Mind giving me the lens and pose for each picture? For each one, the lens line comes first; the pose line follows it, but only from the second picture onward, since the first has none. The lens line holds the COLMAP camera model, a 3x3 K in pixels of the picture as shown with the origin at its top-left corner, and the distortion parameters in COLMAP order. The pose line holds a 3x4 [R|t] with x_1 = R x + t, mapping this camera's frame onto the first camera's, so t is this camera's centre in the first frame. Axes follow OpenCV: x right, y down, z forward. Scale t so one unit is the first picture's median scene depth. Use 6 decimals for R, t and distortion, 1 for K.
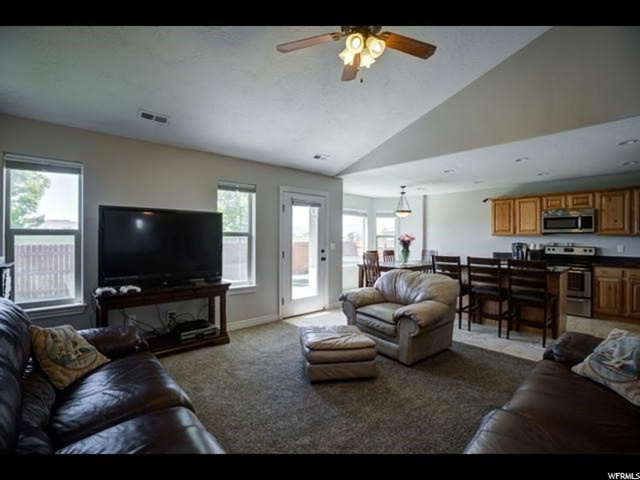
lens RADIAL K [[294.3, 0, 321.9], [0, 294.3, 239.6], [0, 0, 1]] dist [-0.020178, -0.000042]
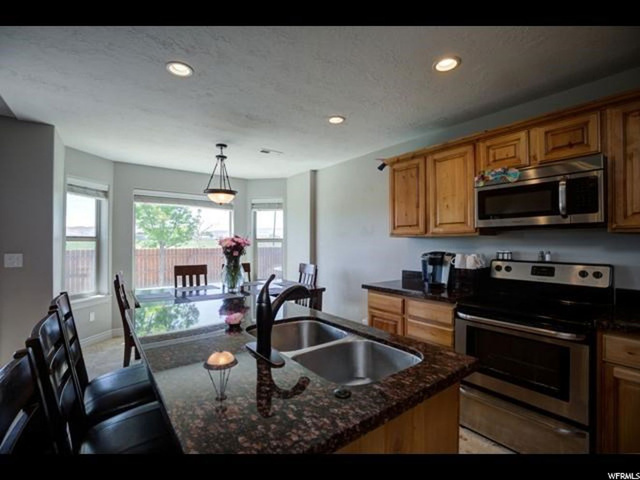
lens RADIAL K [[294.3, 0, 321.9], [0, 294.3, 239.6], [0, 0, 1]] dist [-0.020178, -0.000042]
pose [[0.995595, -0.005051, -0.093619, 0.579285], [0.003552, 0.999863, -0.016178, -0.001306], [0.093688, 0.015775, 0.995477, 0.567952]]
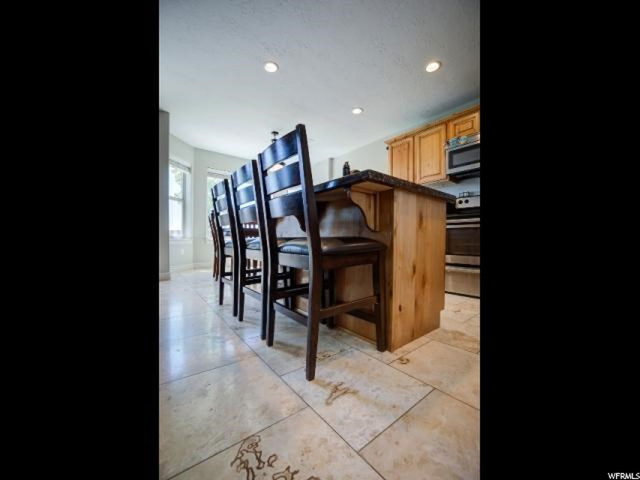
lens RADIAL K [[230.7, 0, 321.4], [0, 230.7, 242.1], [0, 0, 1]] dist [-0.001490, -0.000049]
pose [[0.997095, 0.000980, -0.076166, 0.512084], [-0.001489, 0.999977, -0.006625, 0.133383], [0.076158, 0.006719, 0.997073, 0.454866]]
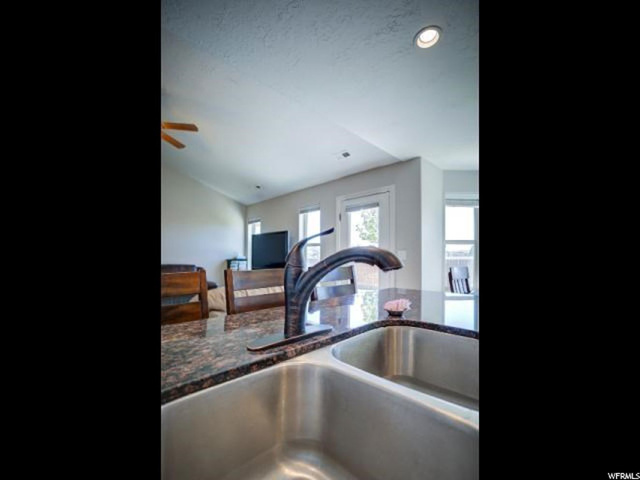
lens RADIAL K [[252.5, 0, 326.9], [0, 252.5, 248.8], [0, 0, 1]] dist [-0.013100, -0.000015]
pose [[0.064700, -0.033553, -0.997341, 0.643884], [-0.011204, 0.999347, -0.034347, 0.031016], [0.997842, 0.013397, 0.064282, 0.758244]]
